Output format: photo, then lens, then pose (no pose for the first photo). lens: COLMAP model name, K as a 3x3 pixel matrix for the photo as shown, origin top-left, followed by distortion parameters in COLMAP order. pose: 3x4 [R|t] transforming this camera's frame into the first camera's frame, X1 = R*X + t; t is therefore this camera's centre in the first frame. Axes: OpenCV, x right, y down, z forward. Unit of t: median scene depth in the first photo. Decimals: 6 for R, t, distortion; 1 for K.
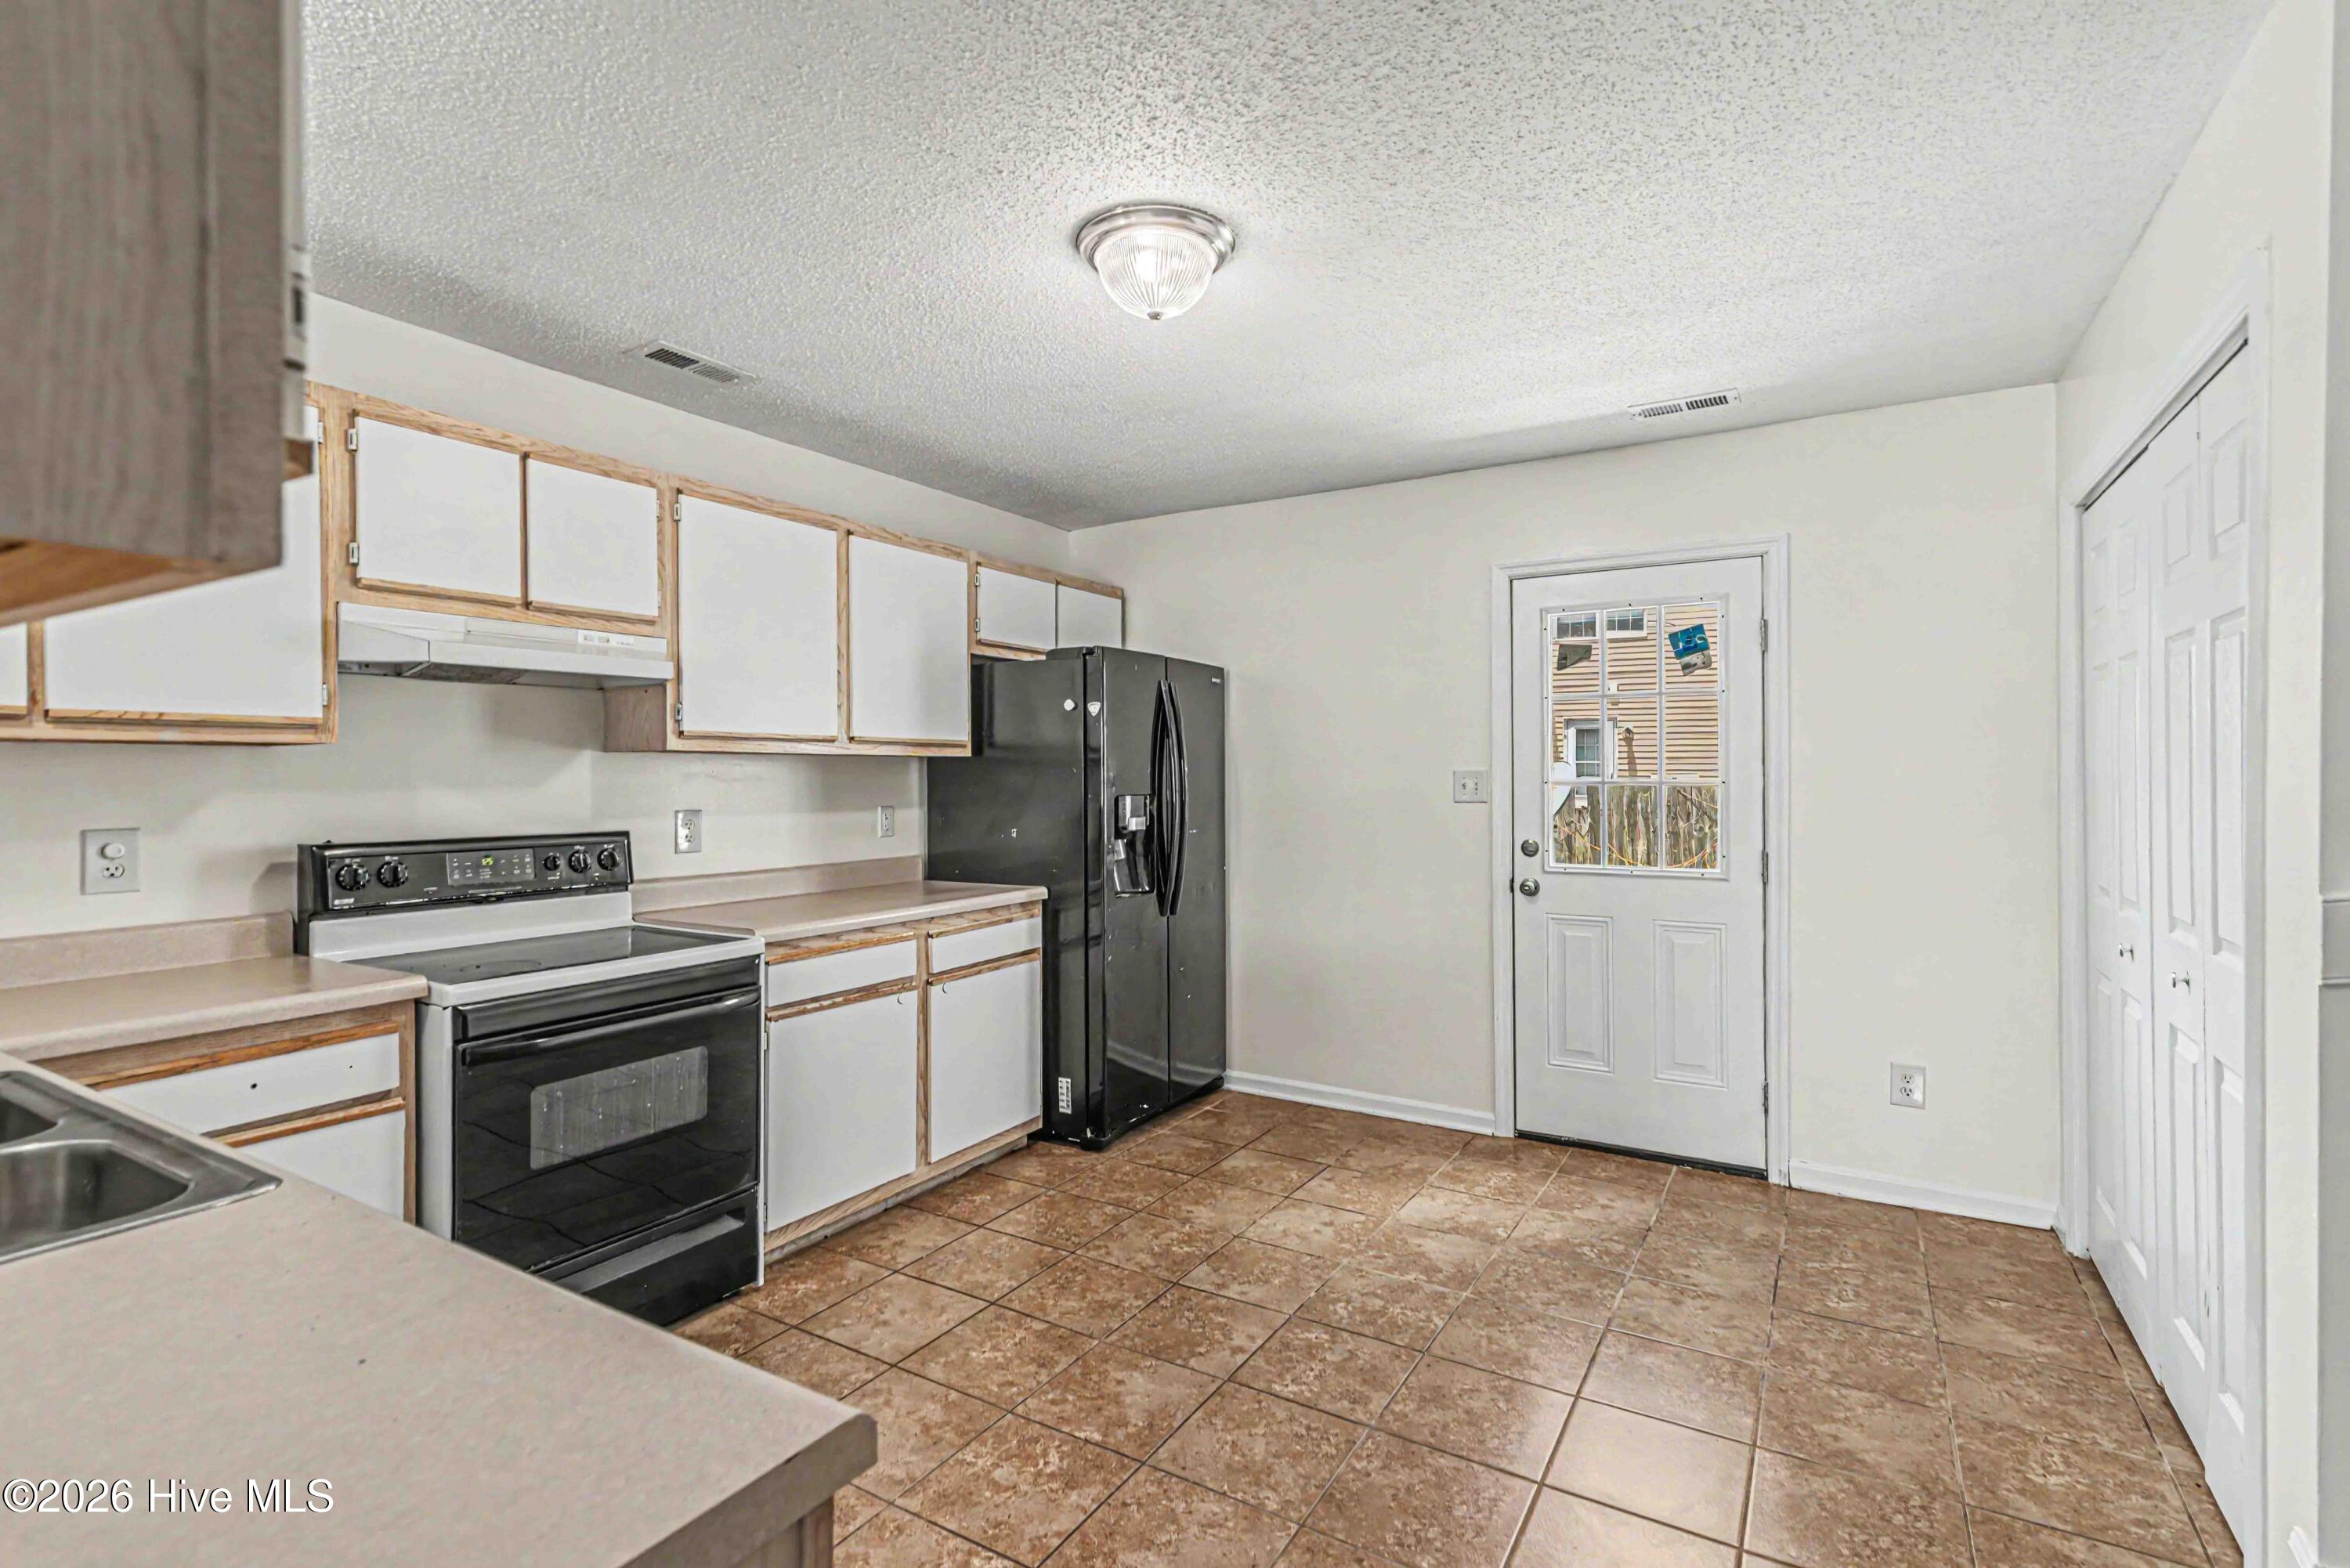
lens RADIAL K [[1087.2, 0, 1180.3], [0, 1087.2, 786.4], [0, 0, 1]] dist [0.003742, -0.000369]
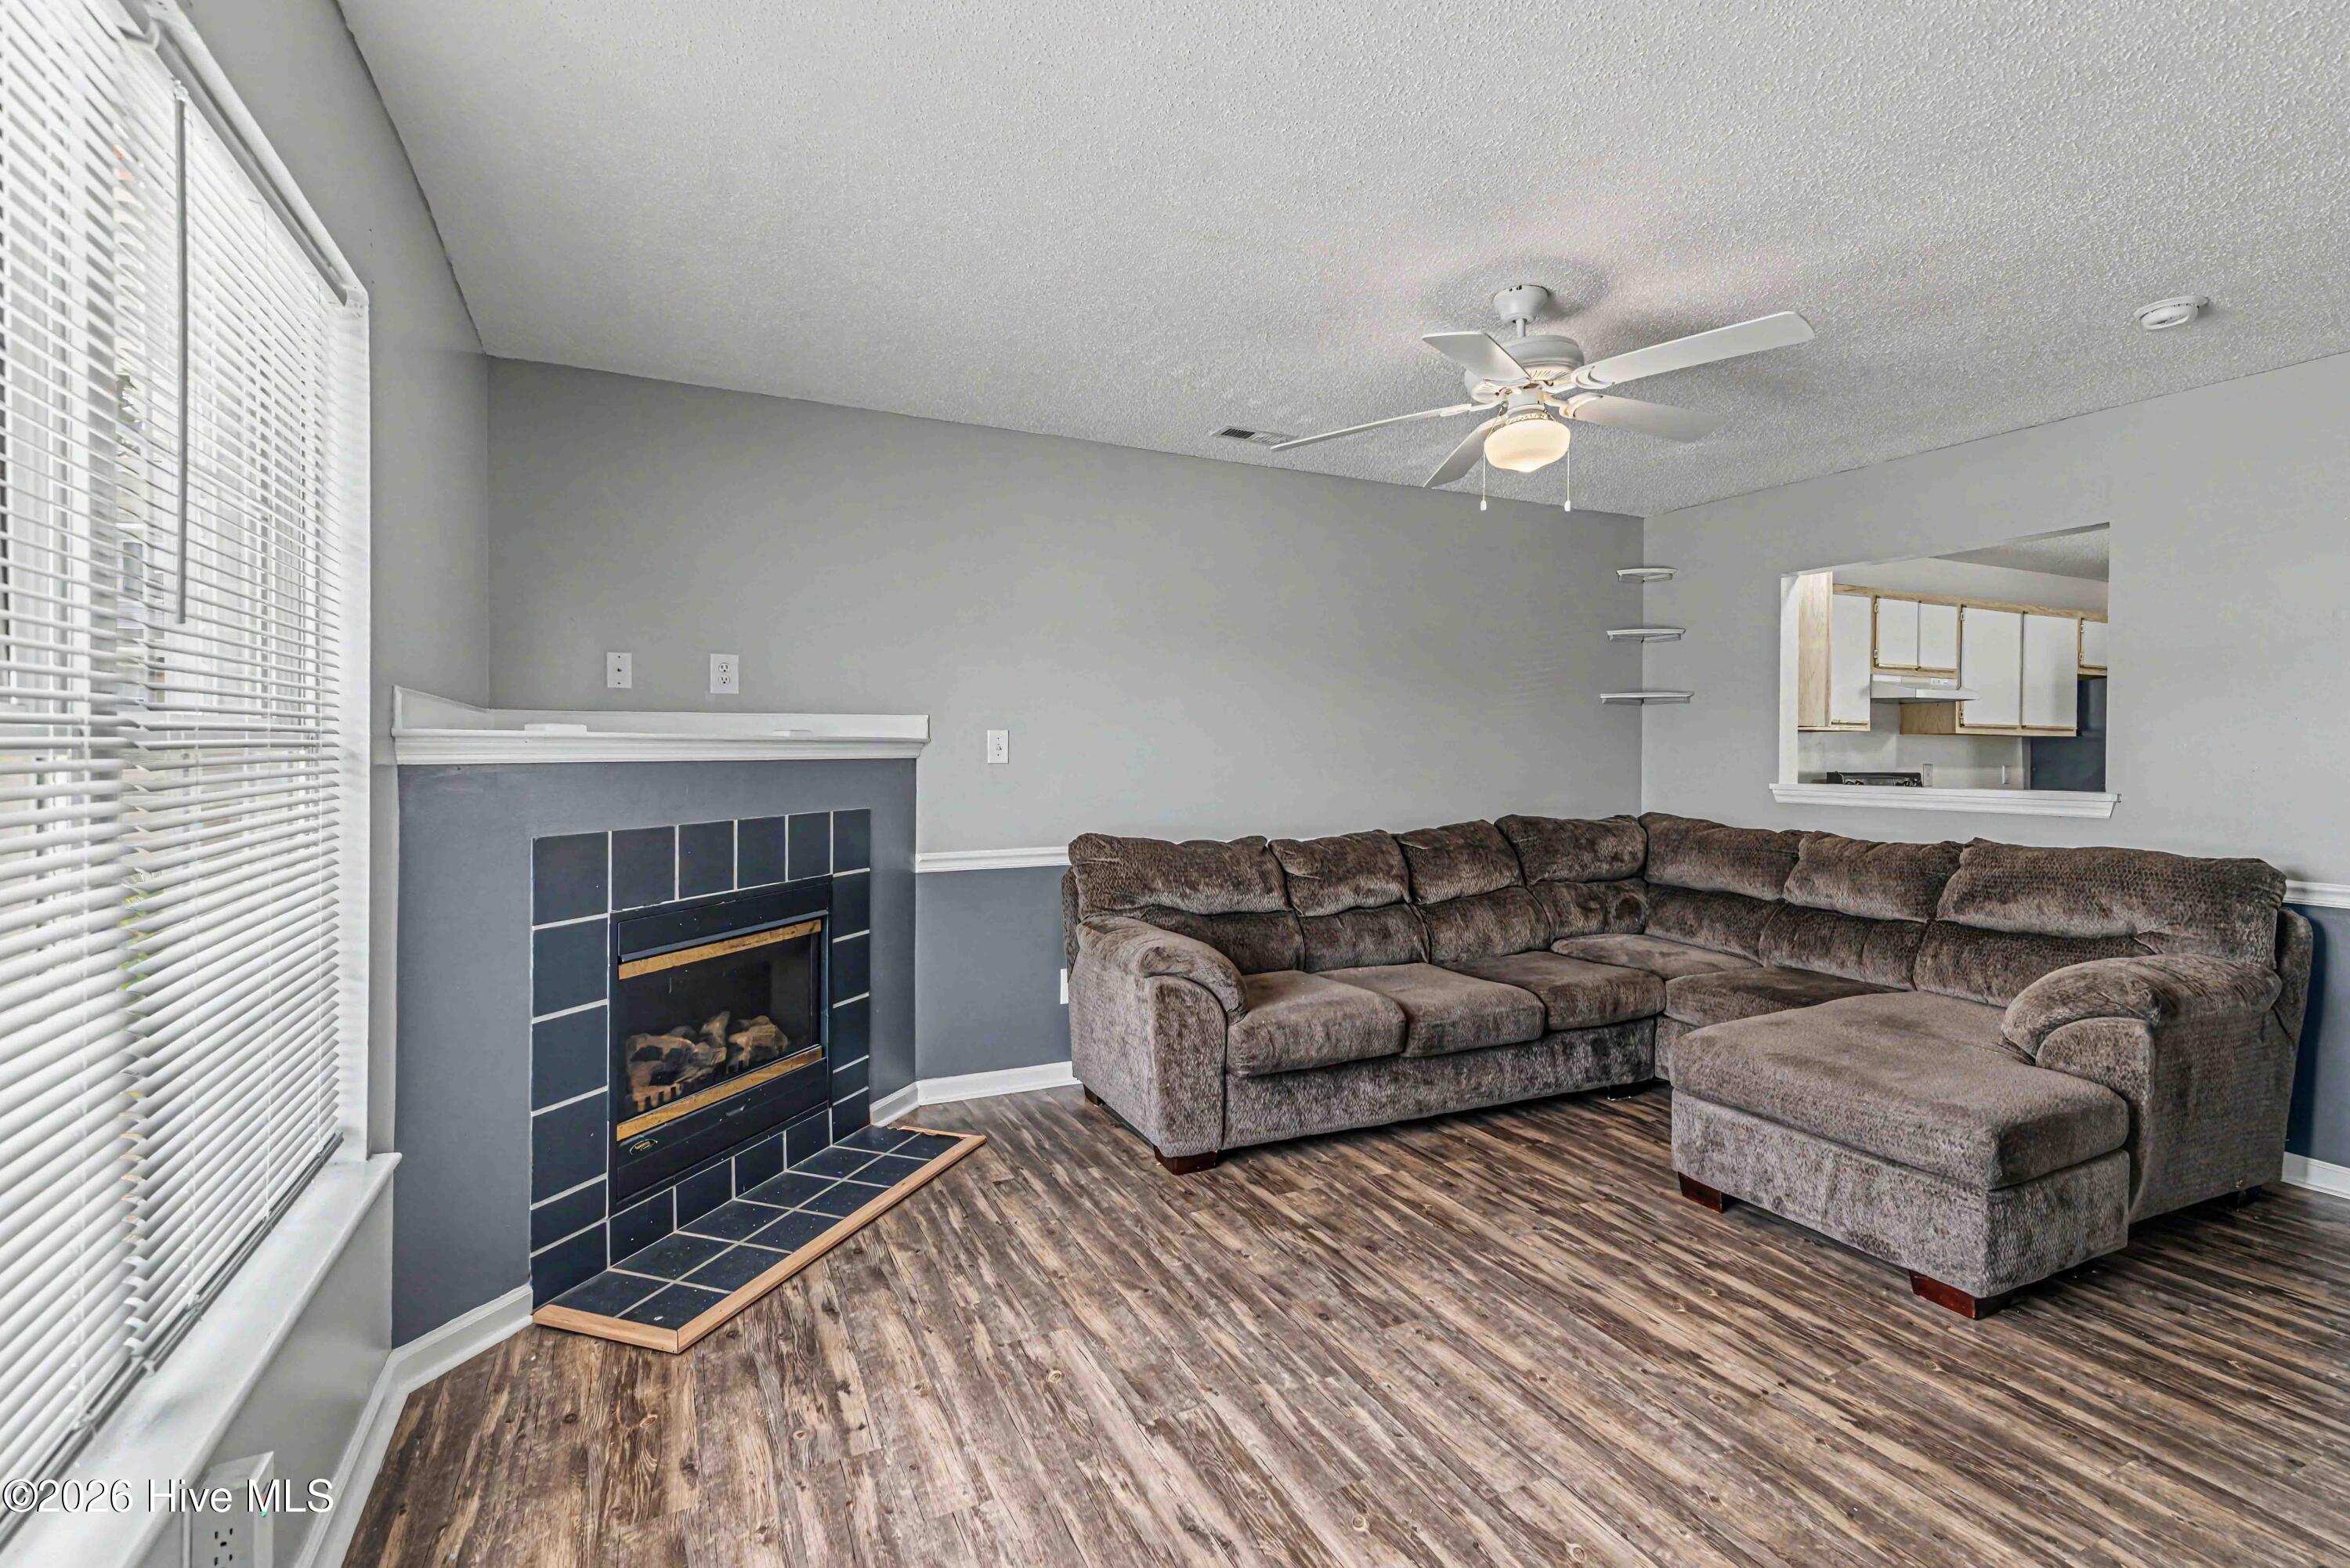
lens RADIAL K [[1077.6, 0, 1174.4], [0, 1077.6, 751.4], [0, 0, 1]] dist [0.008484, -0.001128]
pose [[0.832688, 0.016986, -0.553481, -0.520509], [-0.020117, 0.999798, 0.000419, 0.026945], [0.553376, 0.010785, 0.832862, -1.387113]]
